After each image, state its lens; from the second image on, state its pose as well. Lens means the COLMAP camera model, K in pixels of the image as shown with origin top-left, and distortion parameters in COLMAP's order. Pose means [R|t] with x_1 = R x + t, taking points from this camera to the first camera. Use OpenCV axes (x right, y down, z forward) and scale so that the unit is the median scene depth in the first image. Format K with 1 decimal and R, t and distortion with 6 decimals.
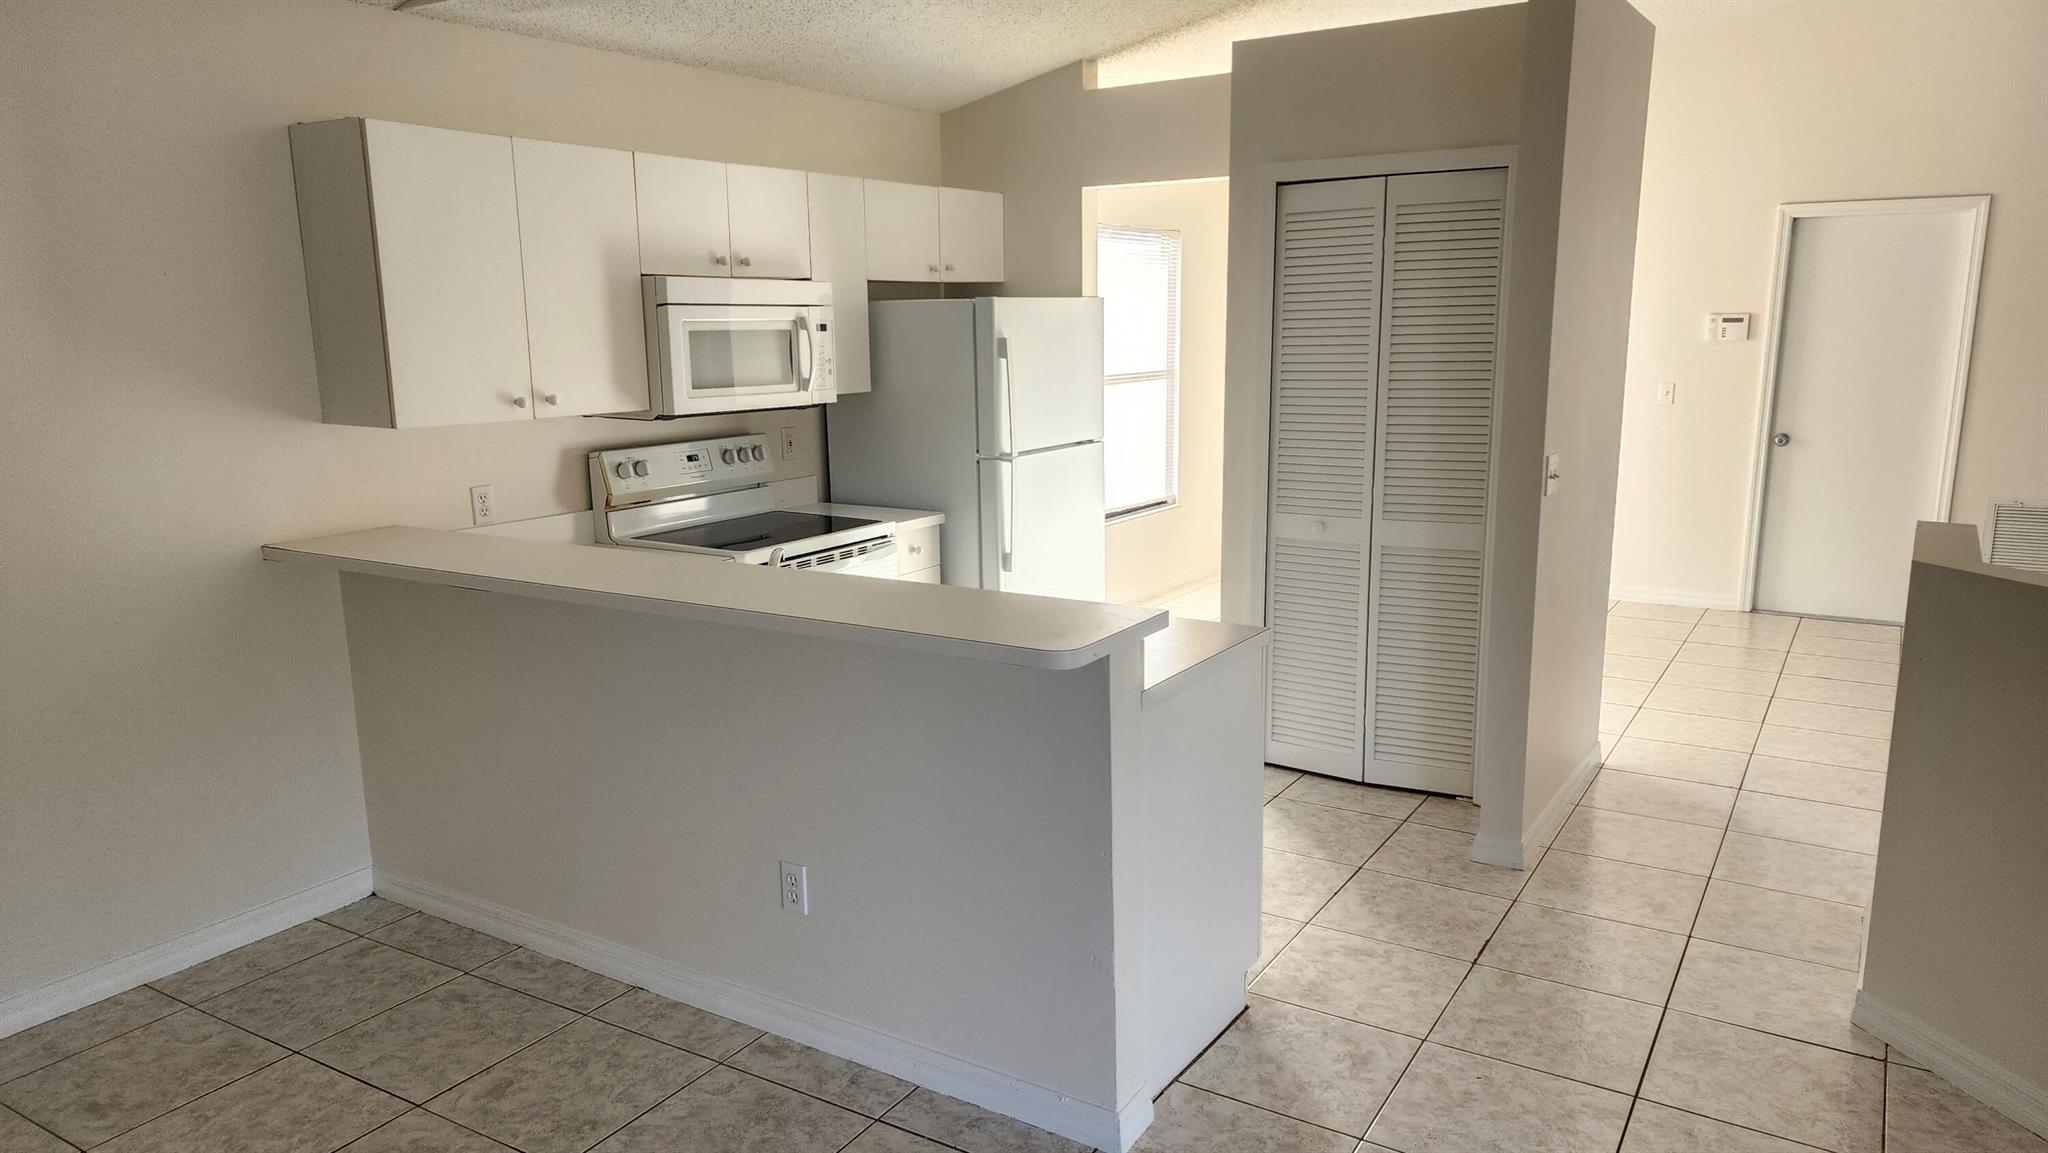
lens RADIAL K [[1325.1, 0, 1035.8], [0, 1325.1, 565.1], [0, 0, 1]] dist [0.030828, -0.000053]
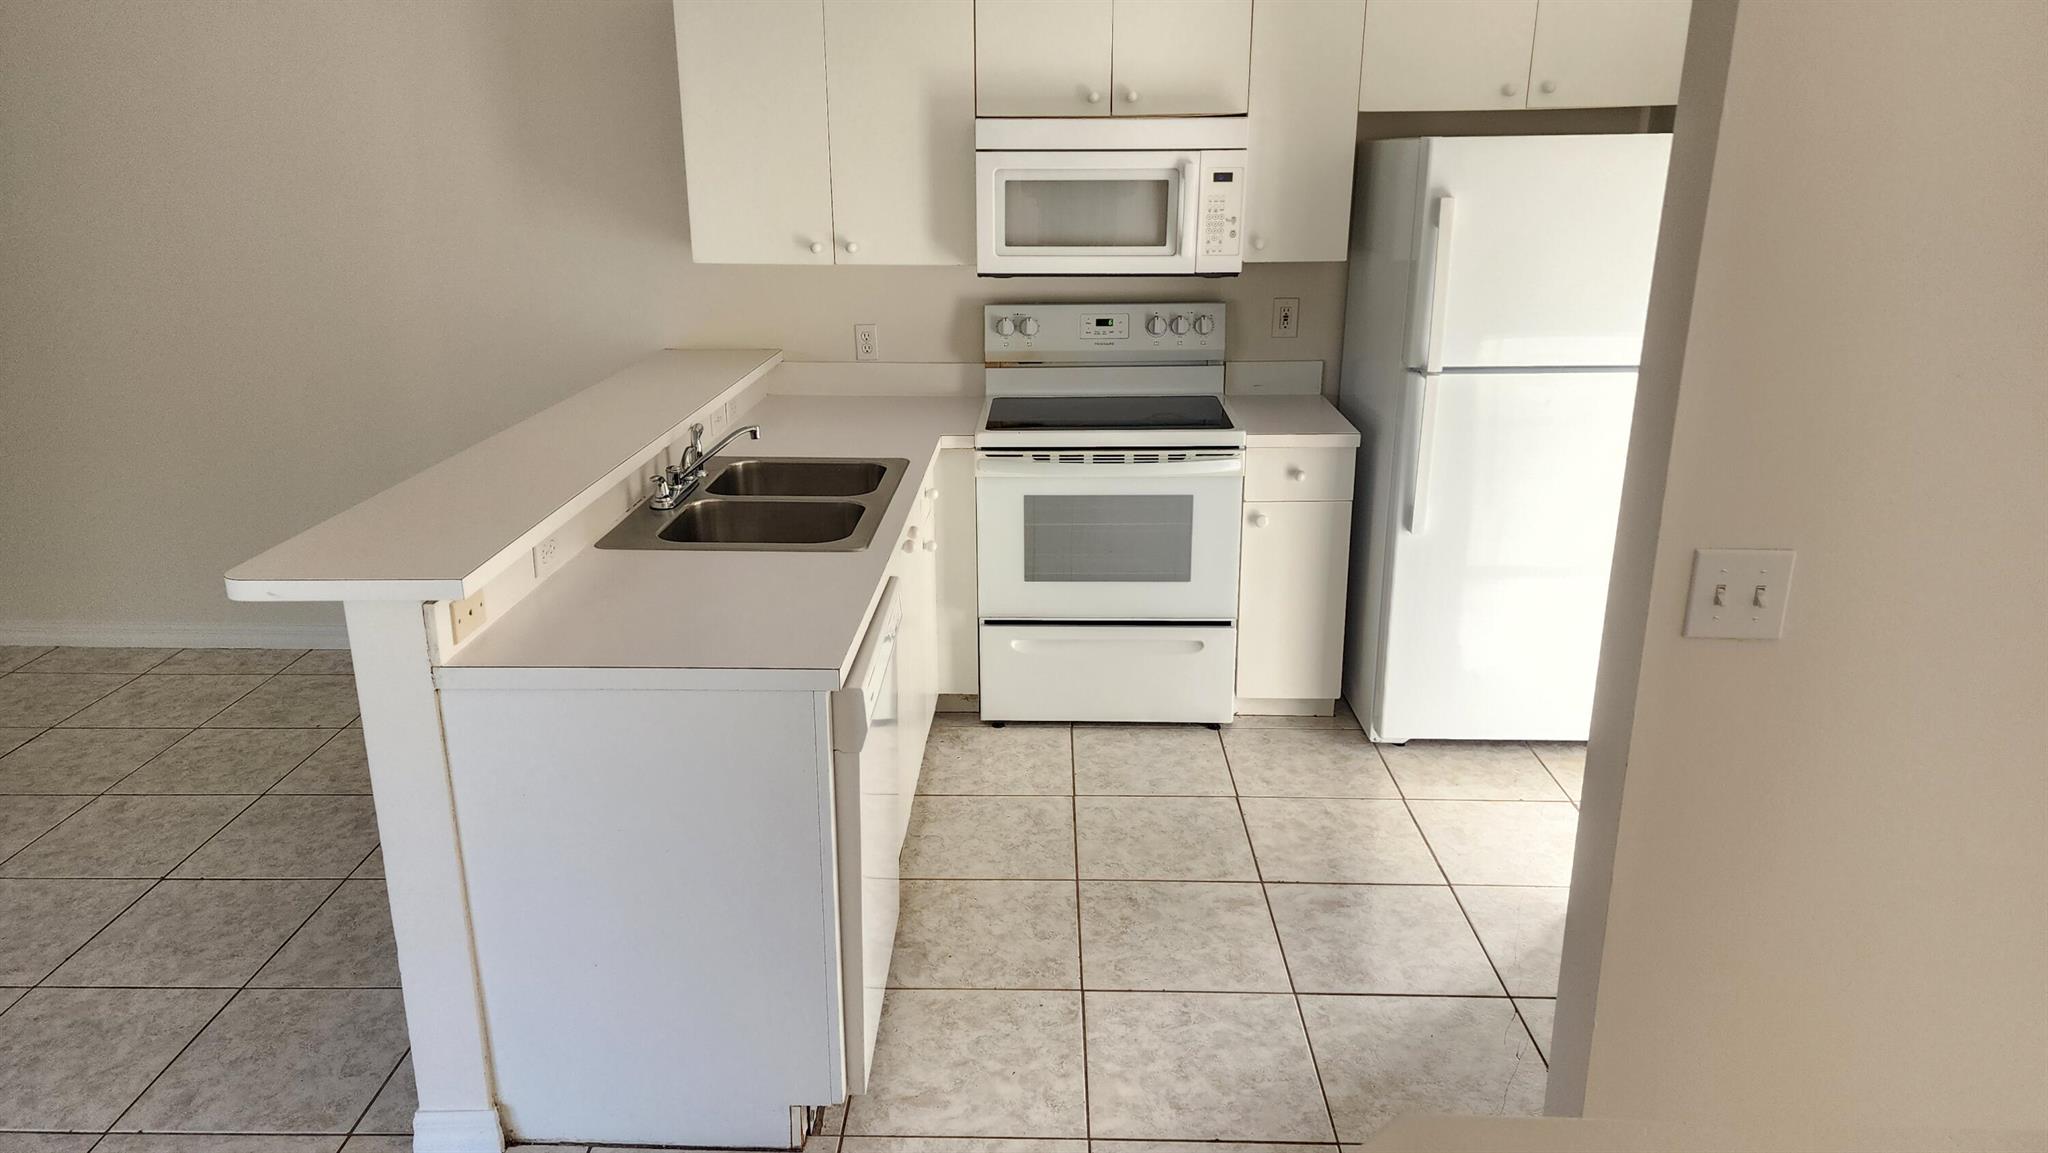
lens RADIAL K [[1325.1, 0, 1035.8], [0, 1325.1, 565.1], [0, 0, 1]] dist [0.030828, -0.000053]
pose [[0.501749, 0.263858, -0.823788, 0.516783], [-0.159140, 0.964244, 0.211917, -0.106870], [0.850248, 0.024769, 0.525799, 0.494522]]
